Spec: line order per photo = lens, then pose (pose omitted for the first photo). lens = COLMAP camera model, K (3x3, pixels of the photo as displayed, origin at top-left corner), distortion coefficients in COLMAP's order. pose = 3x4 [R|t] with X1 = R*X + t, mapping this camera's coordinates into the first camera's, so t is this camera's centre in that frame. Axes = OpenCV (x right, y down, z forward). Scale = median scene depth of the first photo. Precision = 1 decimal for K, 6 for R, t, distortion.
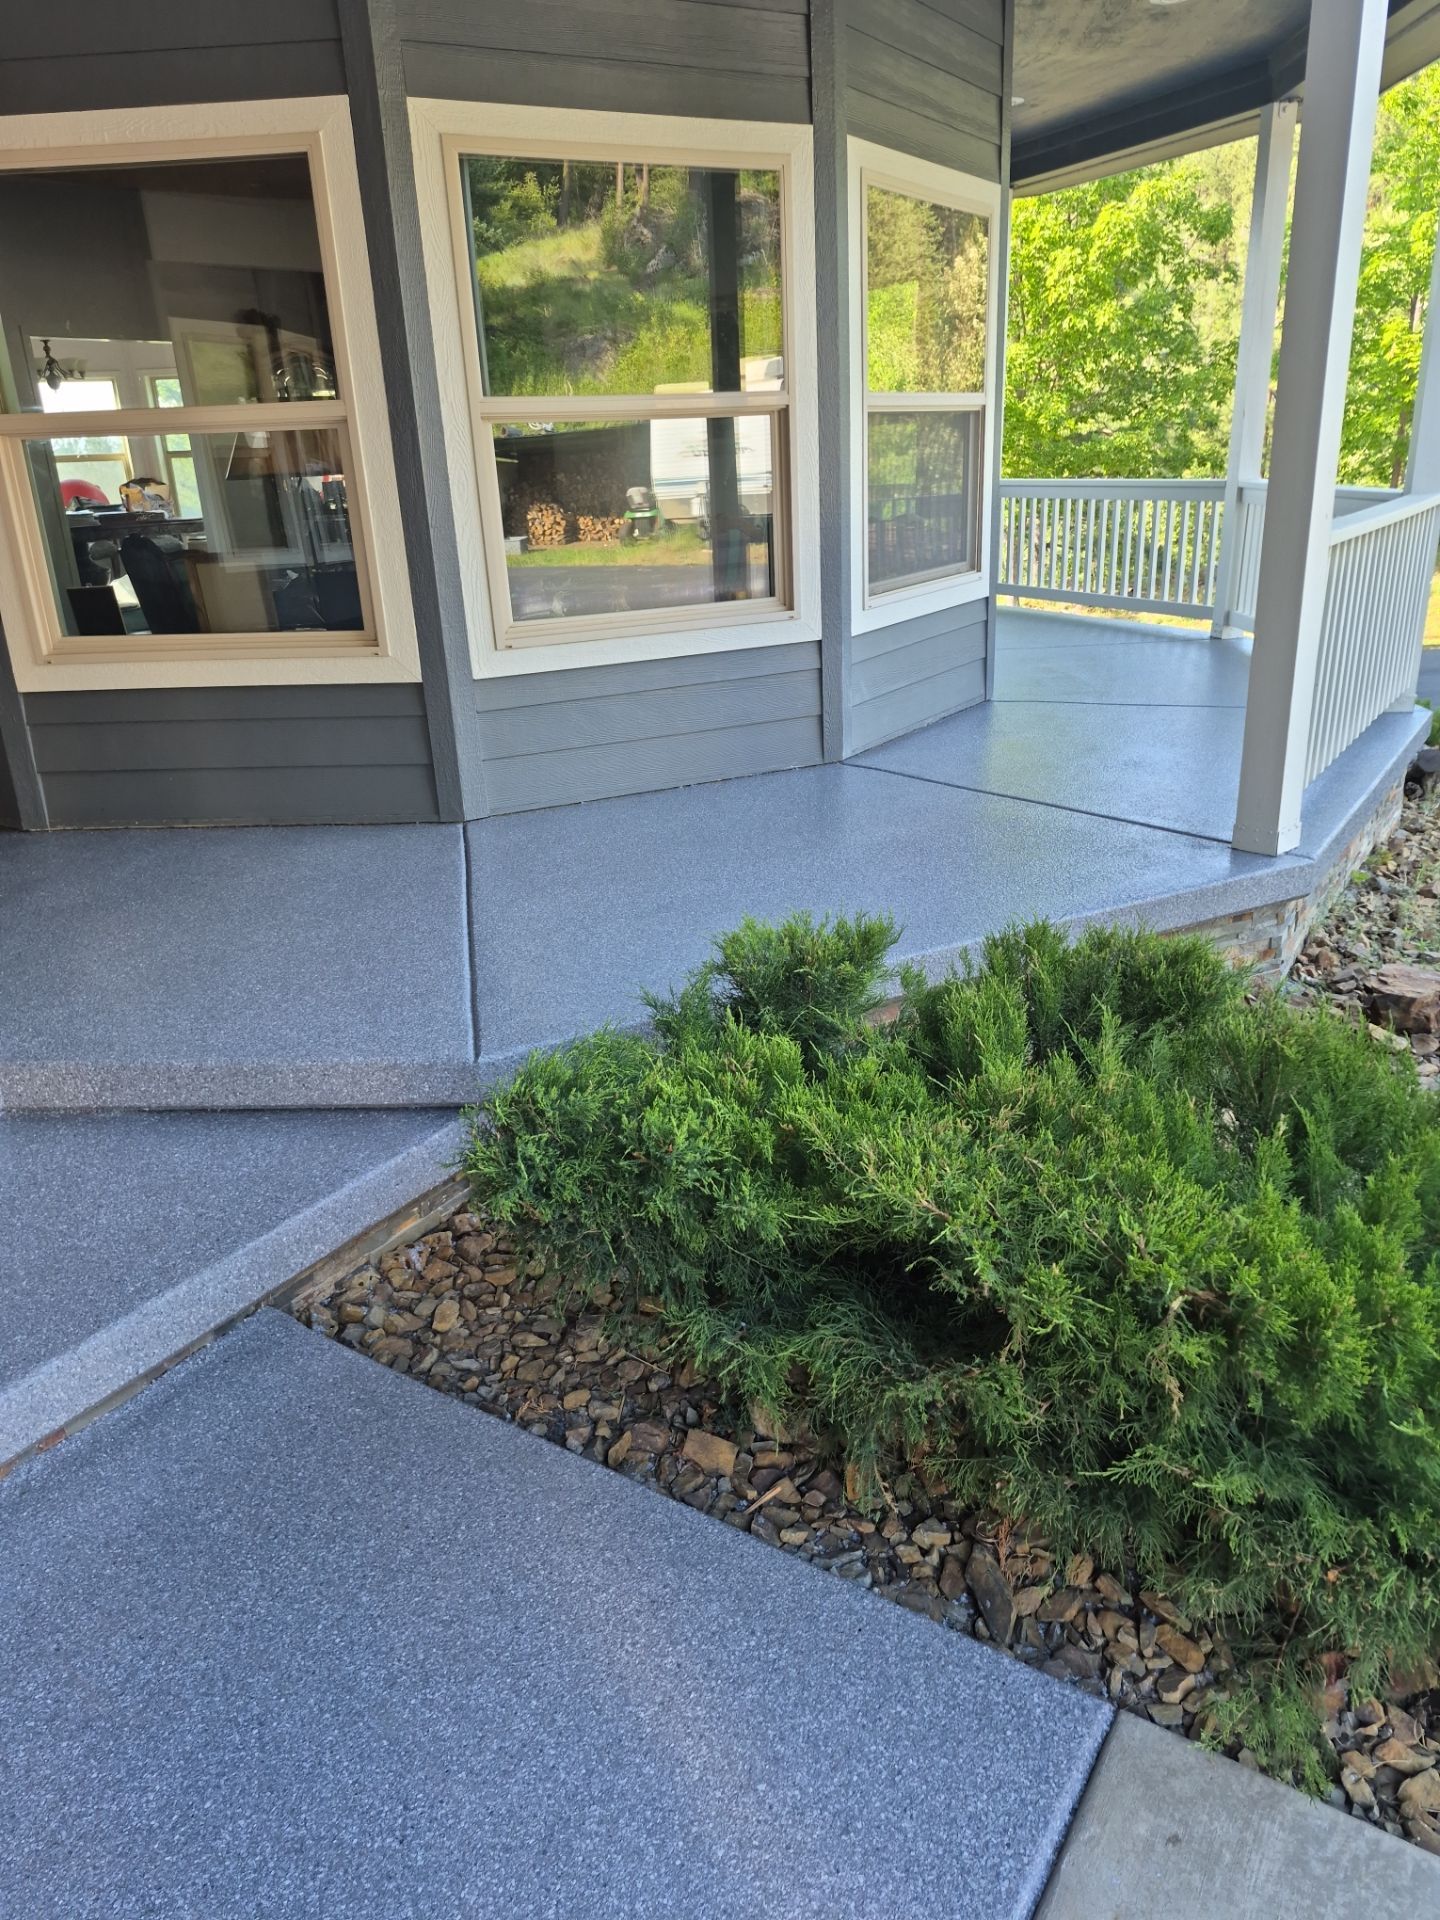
lens RADIAL K [[1372.7, 0, 721.2], [0, 1372.7, 971.1], [0, 0, 1]] dist [0.022548, -0.021280]
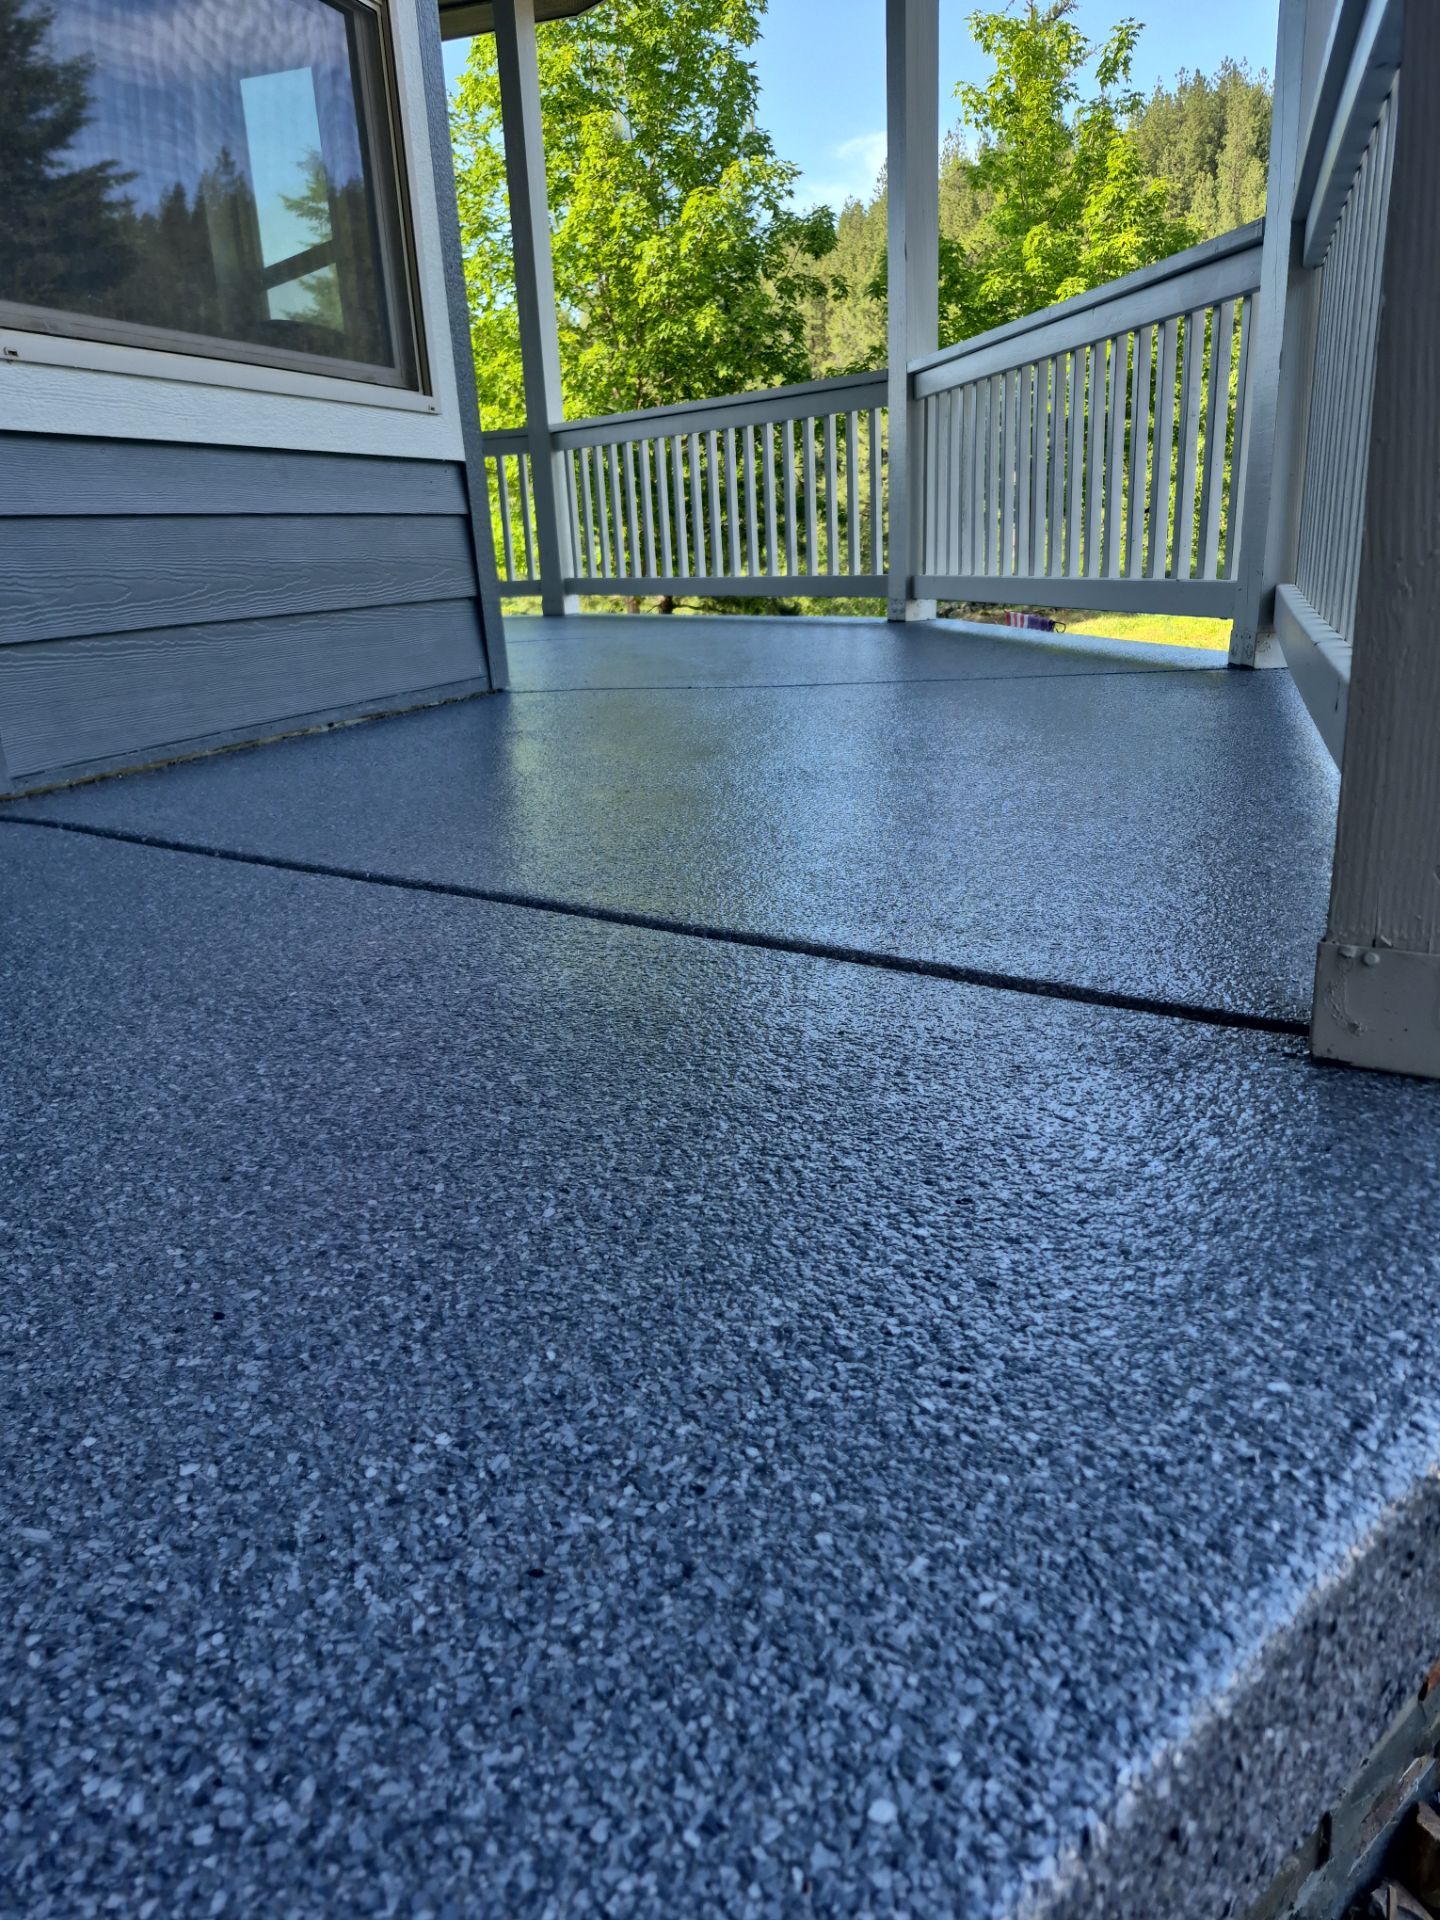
lens RADIAL K [[1372.7, 0, 721.7], [0, 1372.7, 960.8], [0, 0, 1]] dist [0.022548, -0.021280]
pose [[0.969656, -0.075746, 0.232442, 0.060469], [0.093701, 0.993331, -0.067185, -0.024821], [-0.225802, 0.086927, 0.970287, 0.207315]]
